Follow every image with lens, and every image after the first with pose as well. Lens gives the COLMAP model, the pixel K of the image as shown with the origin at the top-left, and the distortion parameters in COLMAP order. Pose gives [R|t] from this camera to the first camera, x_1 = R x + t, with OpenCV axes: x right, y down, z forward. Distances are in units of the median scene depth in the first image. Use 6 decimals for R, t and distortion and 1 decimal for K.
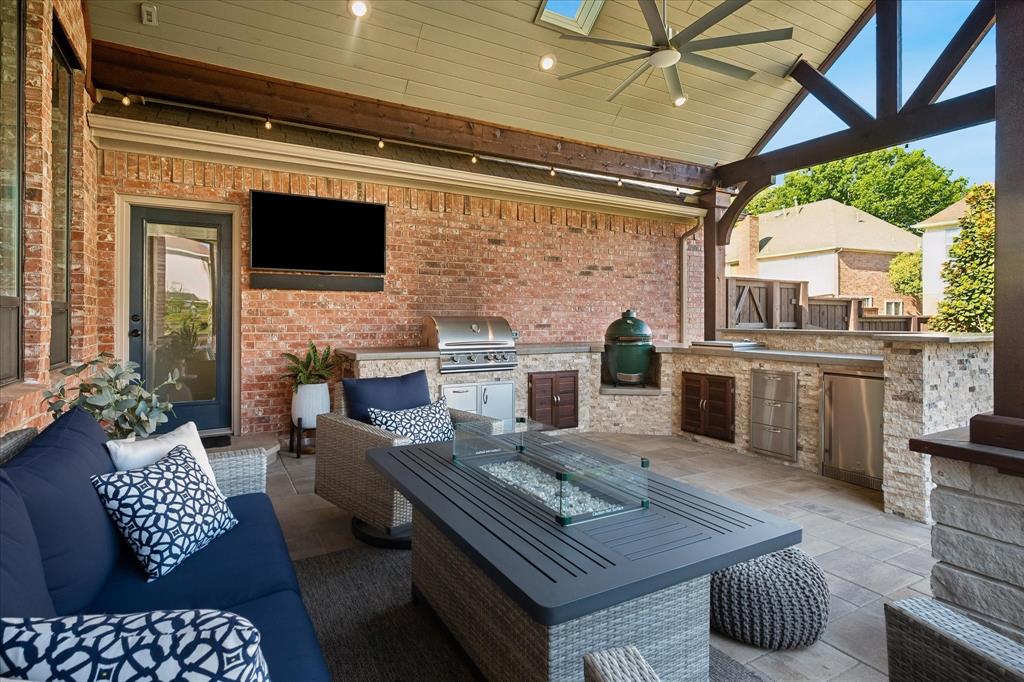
lens RADIAL K [[505.1, 0, 510.3], [0, 505.1, 307.5], [0, 0, 1]] dist [0.003282, 0.000499]
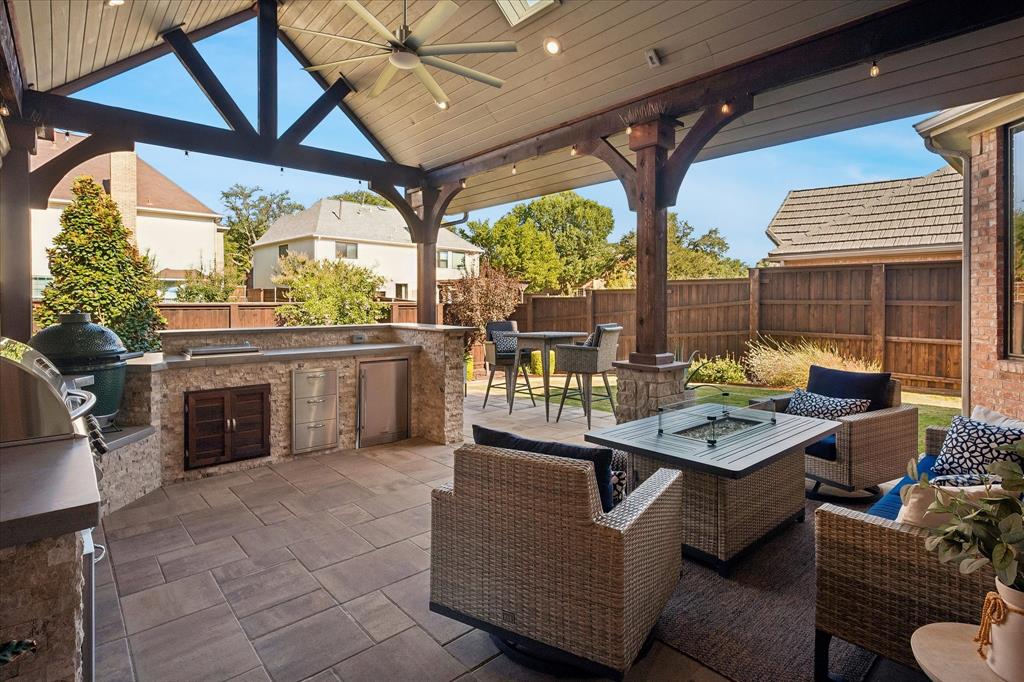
lens RADIAL K [[505.1, 0, 510.3], [0, 505.1, 307.5], [0, 0, 1]] dist [0.003282, 0.000499]
pose [[-0.198494, -0.011642, 0.980033, -0.531323], [-0.026356, 0.999631, 0.006537, -0.016988], [-0.979748, -0.024532, -0.198727, 0.747794]]
